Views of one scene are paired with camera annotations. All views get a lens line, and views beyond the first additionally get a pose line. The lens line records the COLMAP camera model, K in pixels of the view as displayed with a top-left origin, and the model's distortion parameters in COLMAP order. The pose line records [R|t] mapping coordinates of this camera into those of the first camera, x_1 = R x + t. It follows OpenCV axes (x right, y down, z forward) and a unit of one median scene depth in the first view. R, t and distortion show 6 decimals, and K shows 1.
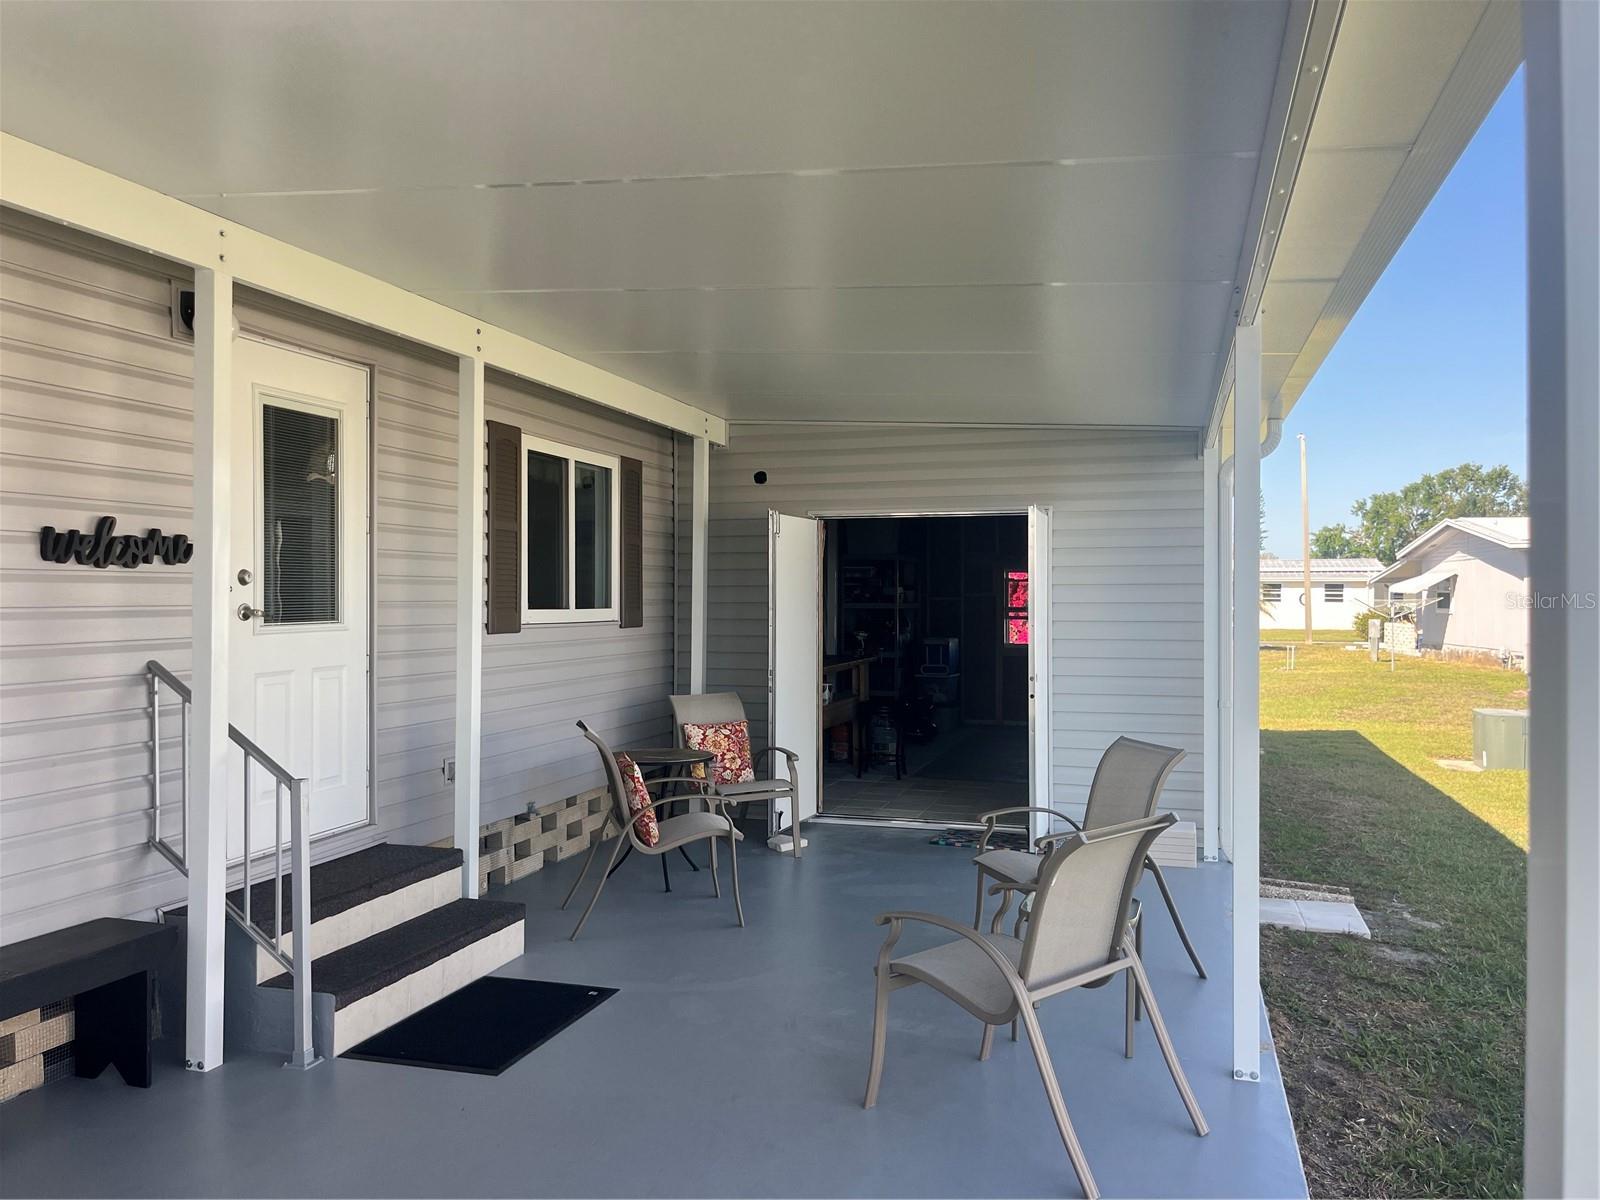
lens RADIAL K [[1215.9, 0, 798.0], [0, 1215.9, 597.3], [0, 0, 1]] dist [0.065995, -0.085493]
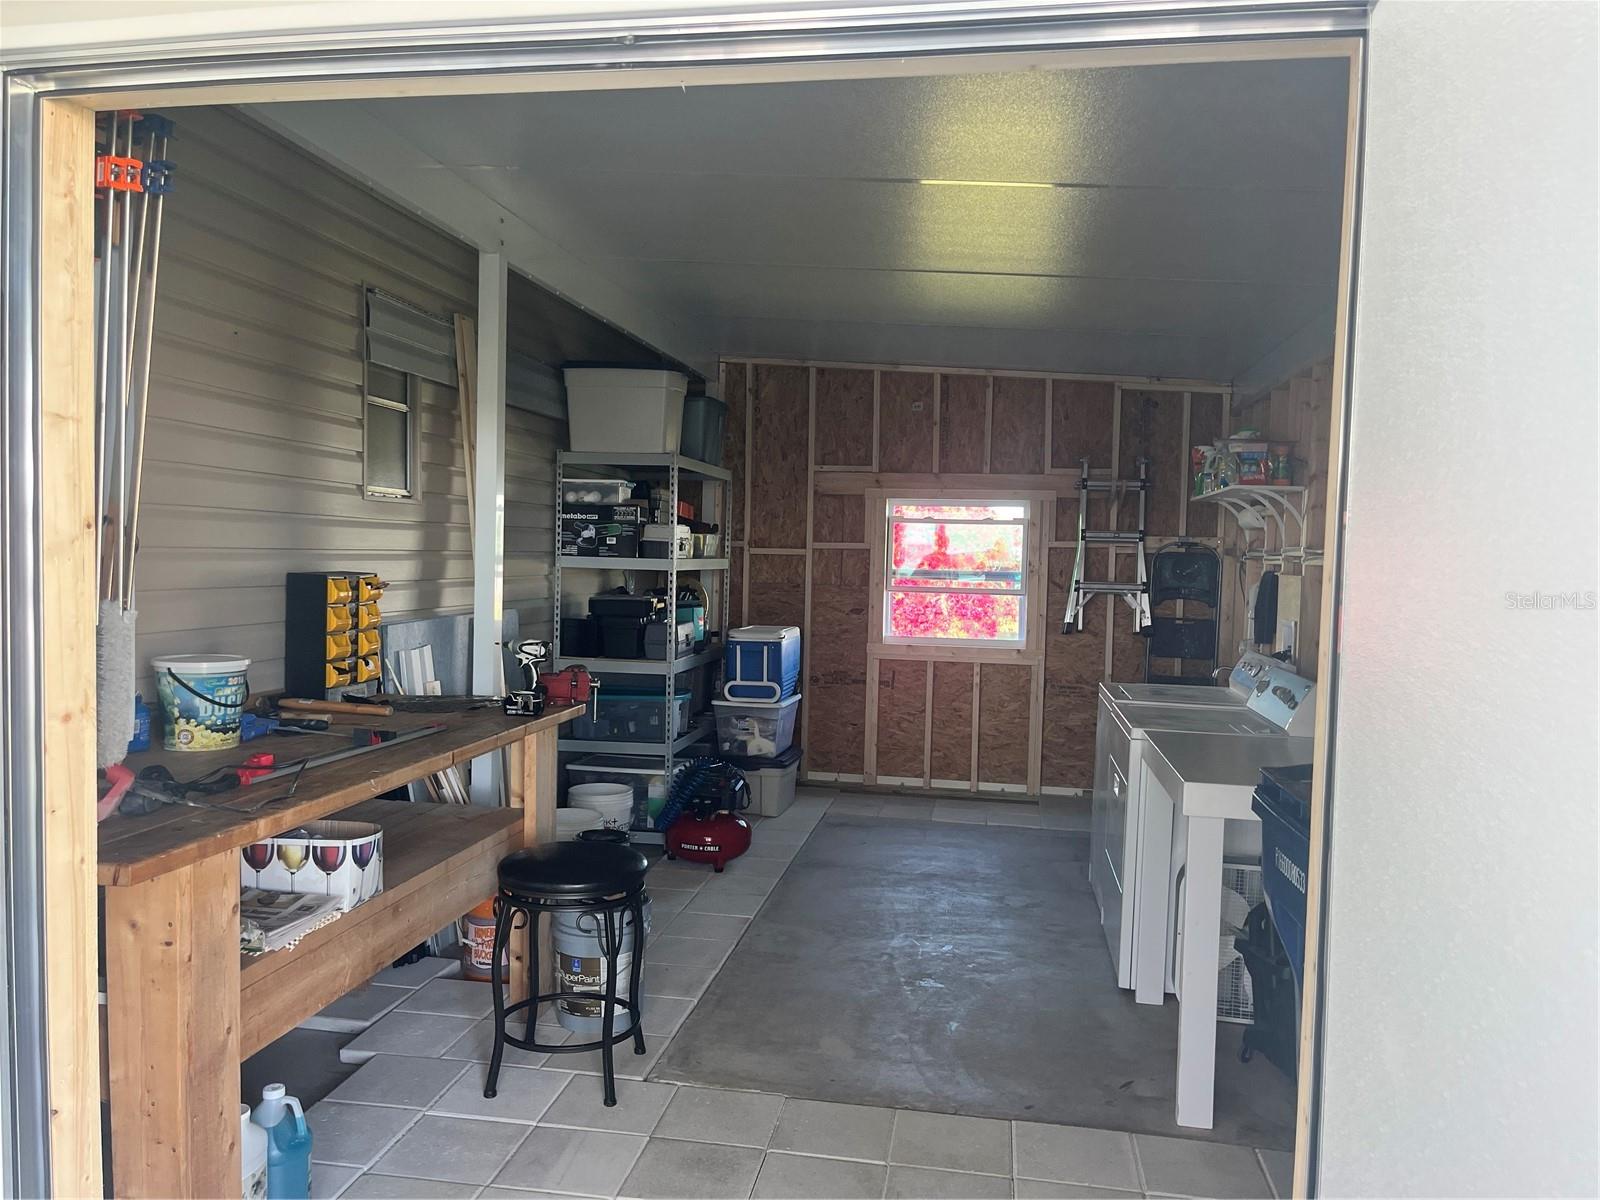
lens RADIAL K [[1215.9, 0, 801.0], [0, 1215.9, 609.4], [0, 0, 1]] dist [0.065995, -0.085493]
pose [[0.990602, 0.016908, 0.135730, 0.063950], [-0.023950, 0.998441, 0.050420, -0.000749], [-0.134666, -0.053197, 0.989462, 0.505419]]
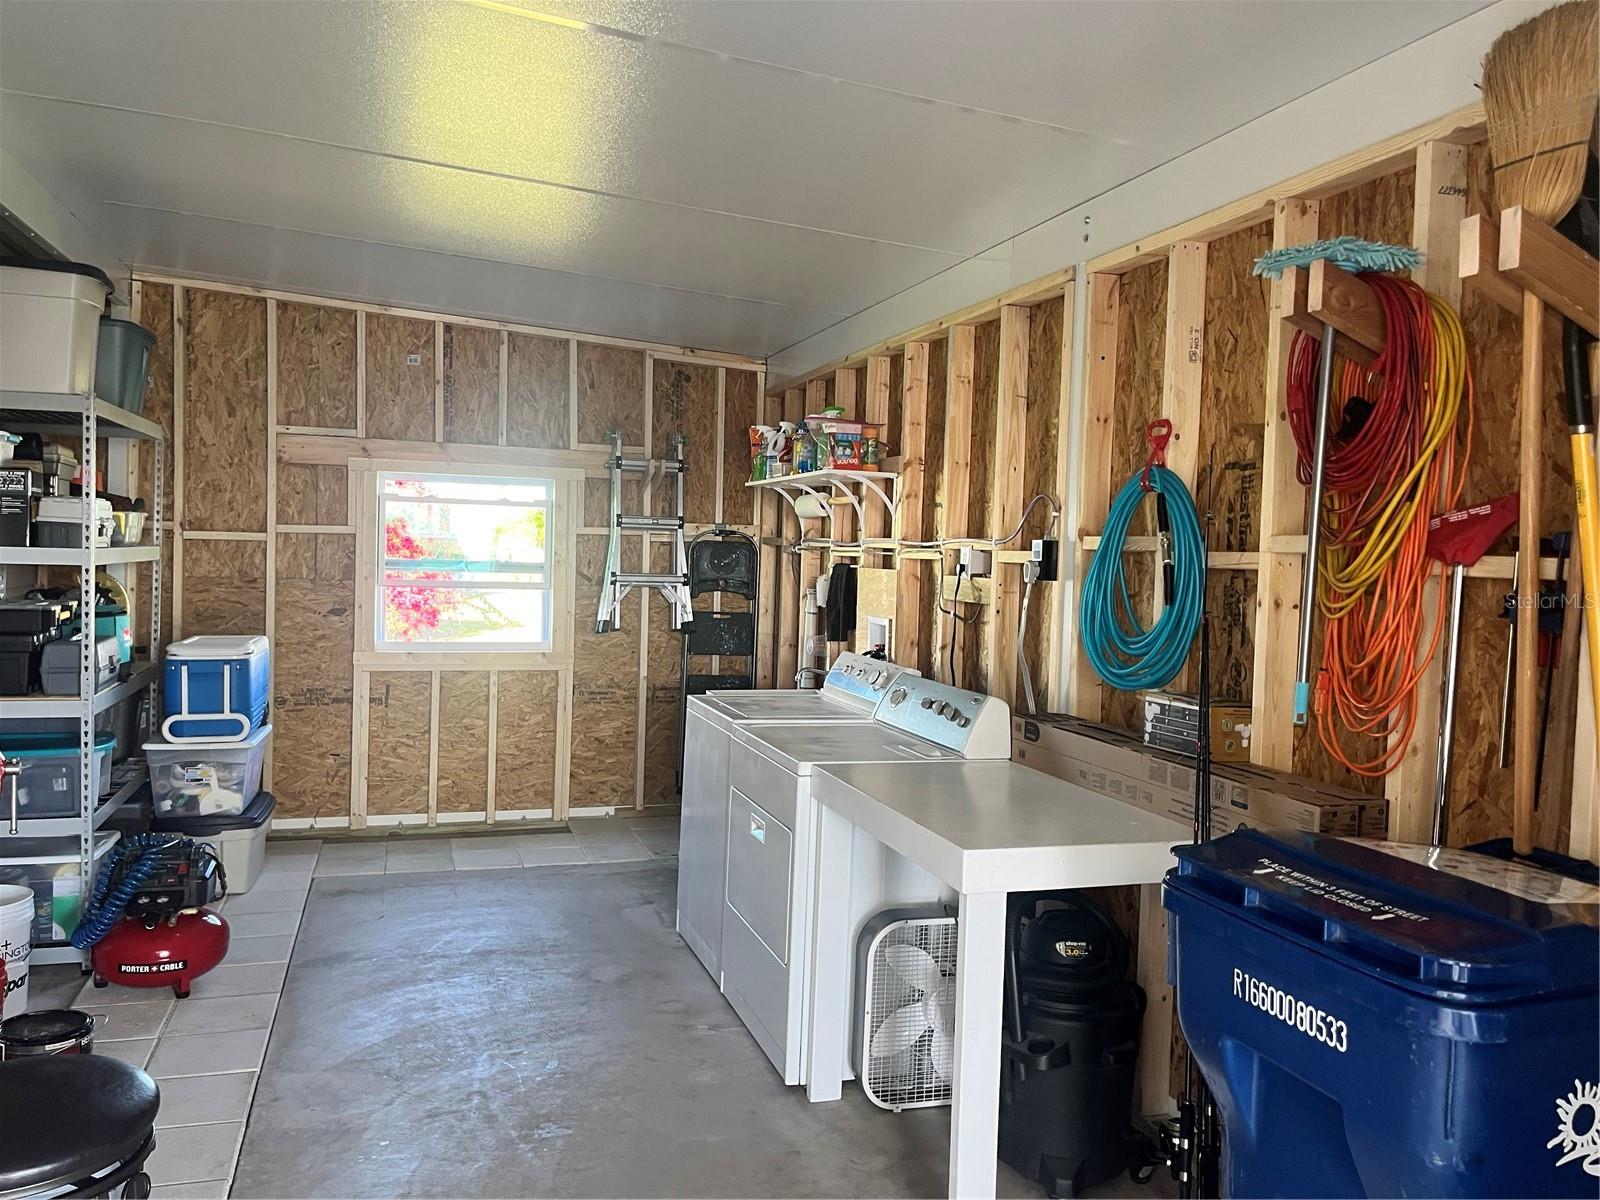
lens RADIAL K [[1215.9, 0, 811.1], [0, 1215.9, 593.5], [0, 0, 1]] dist [0.065995, -0.085493]
pose [[0.814667, 0.001510, 0.579926, 0.045633], [-0.029905, 0.998776, 0.039408, -0.001931], [-0.579157, -0.049447, 0.813715, 0.596099]]
